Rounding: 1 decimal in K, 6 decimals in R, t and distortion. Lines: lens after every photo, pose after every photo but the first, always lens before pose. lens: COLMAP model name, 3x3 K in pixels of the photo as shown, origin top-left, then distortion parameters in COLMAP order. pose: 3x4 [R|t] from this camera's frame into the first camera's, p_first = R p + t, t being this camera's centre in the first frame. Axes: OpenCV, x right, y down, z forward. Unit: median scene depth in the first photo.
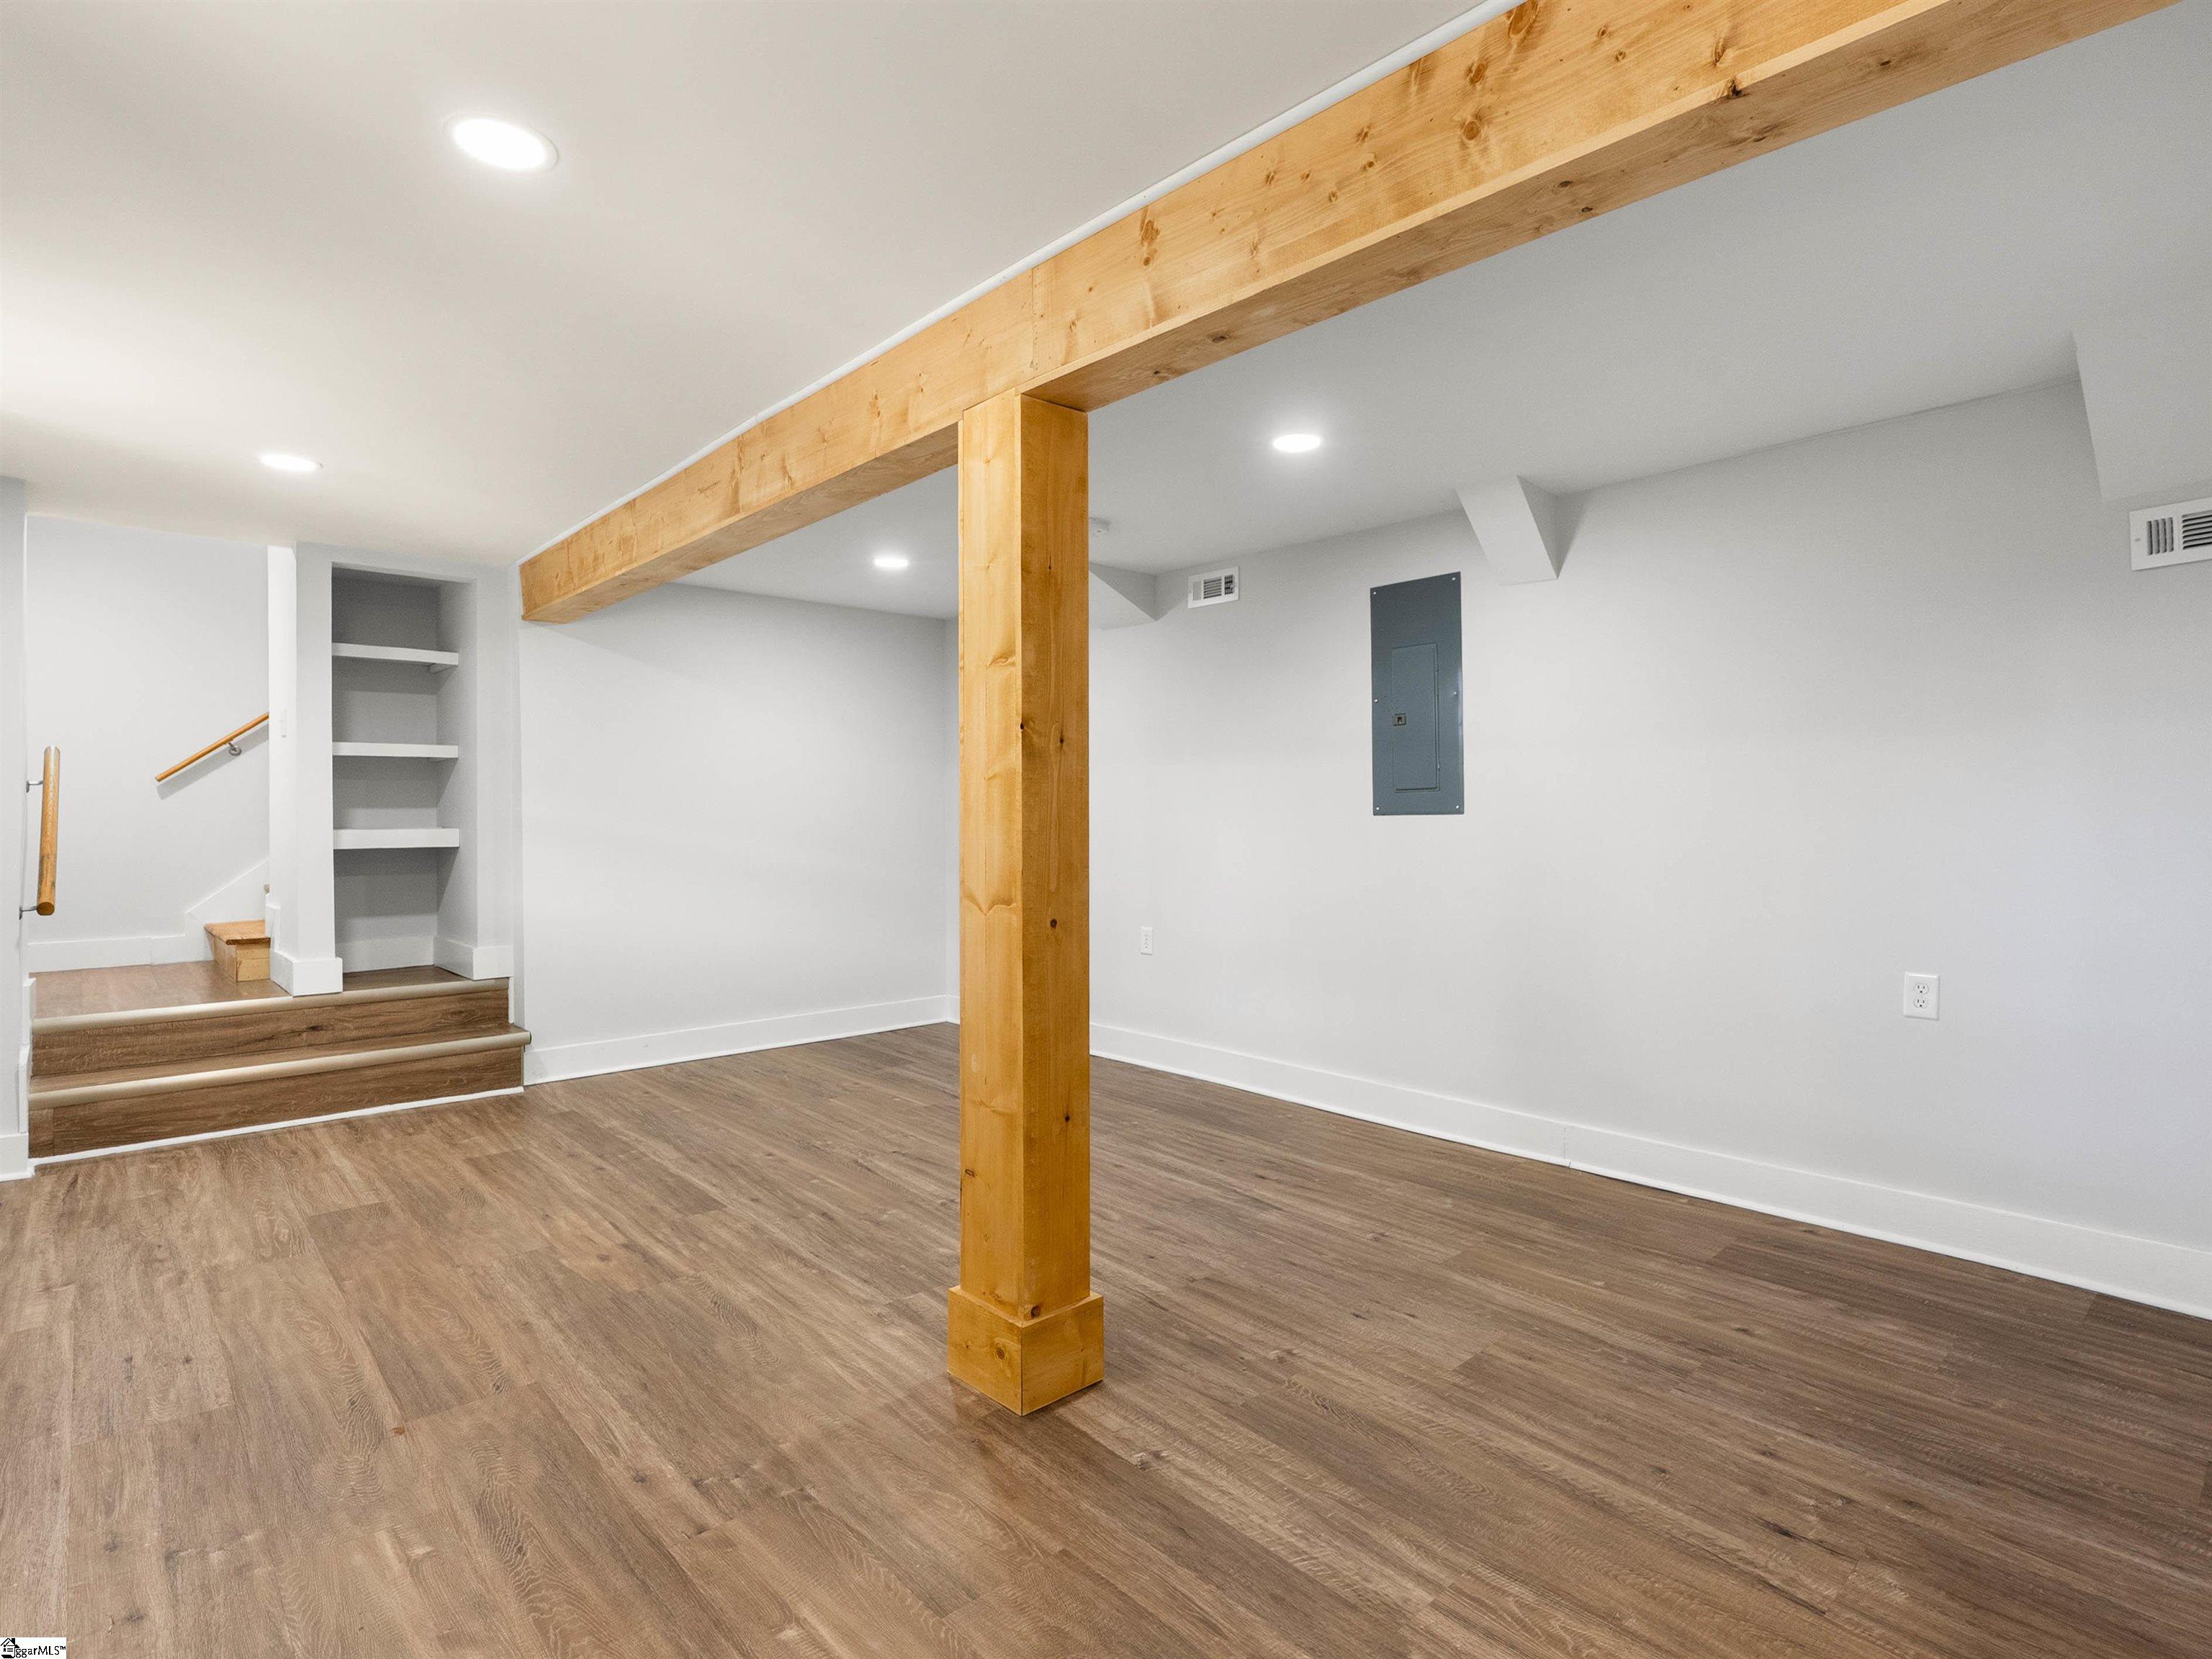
lens RADIAL K [[1125.4, 0, 1100.5], [0, 1125.4, 820.7], [0, 0, 1]] dist [-0.017706, 0.007979]
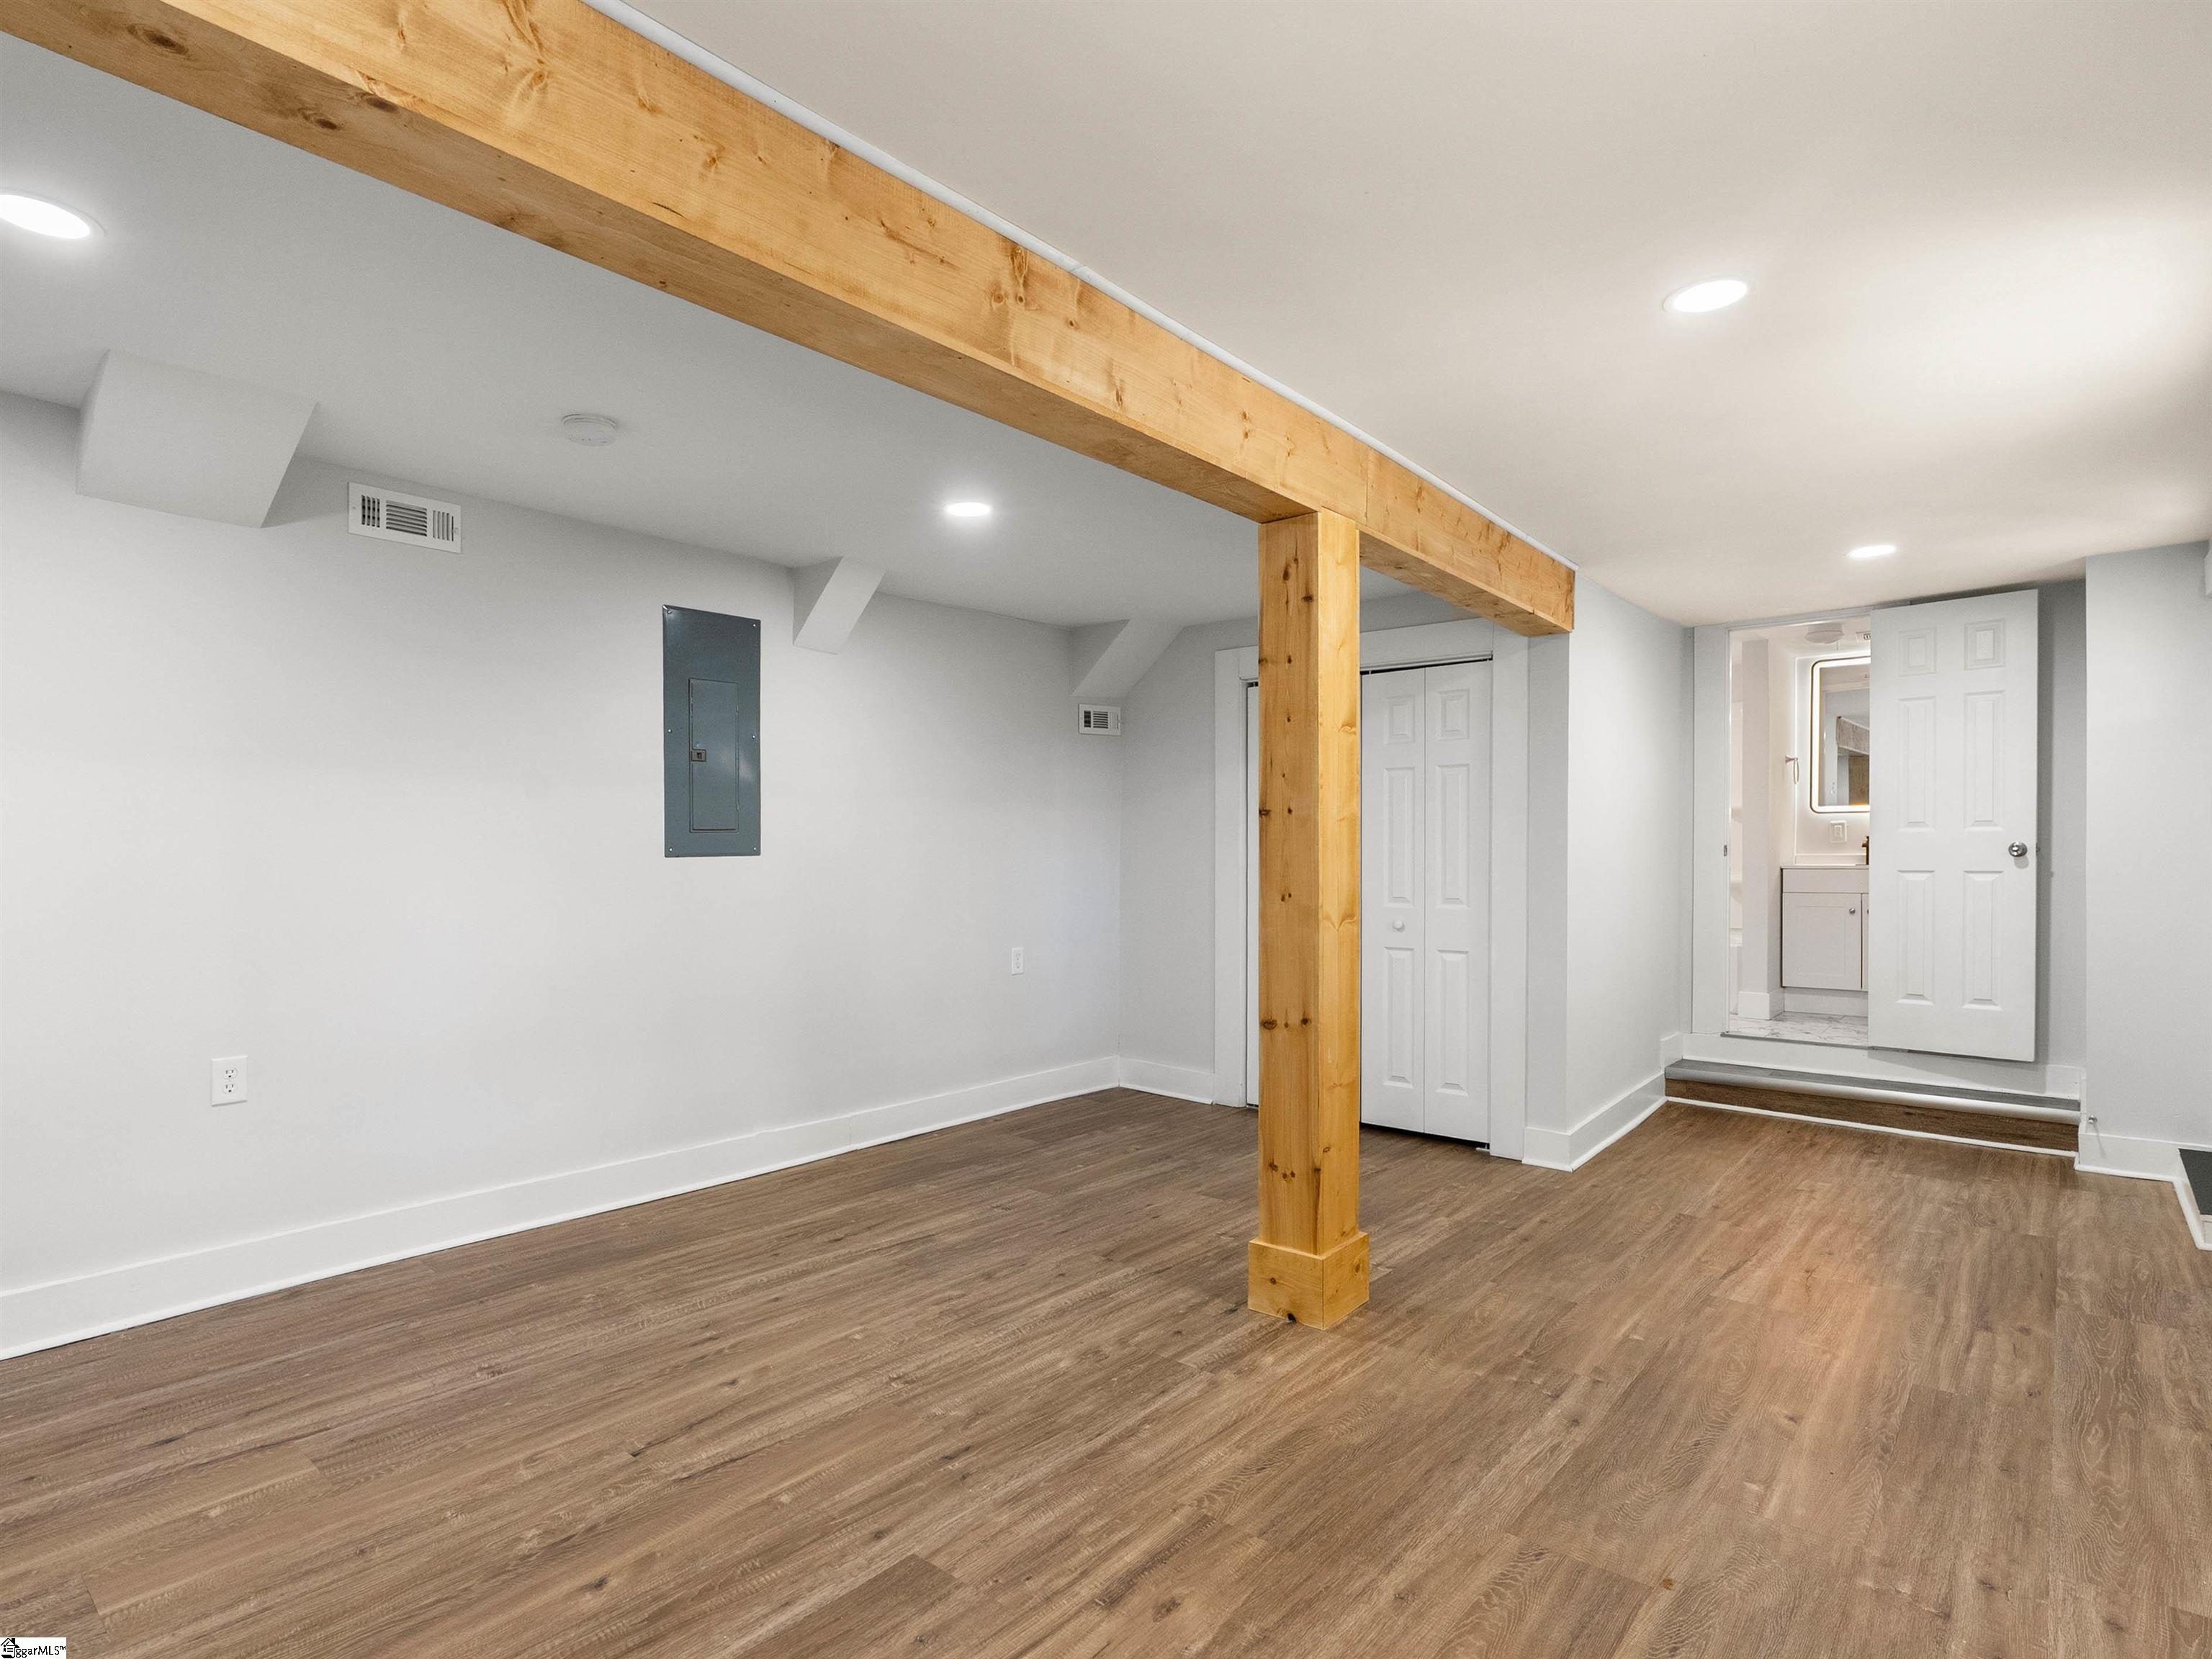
lens RADIAL K [[1125.4, 0, 1125.3], [0, 1125.4, 872.3], [0, 0, 1]] dist [-0.017706, 0.007979]
pose [[-0.133715, -0.012480, 0.990941, -1.169539], [0.014236, 0.999793, 0.014513, -0.000910], [-0.990918, 0.016048, -0.133510, 1.262847]]
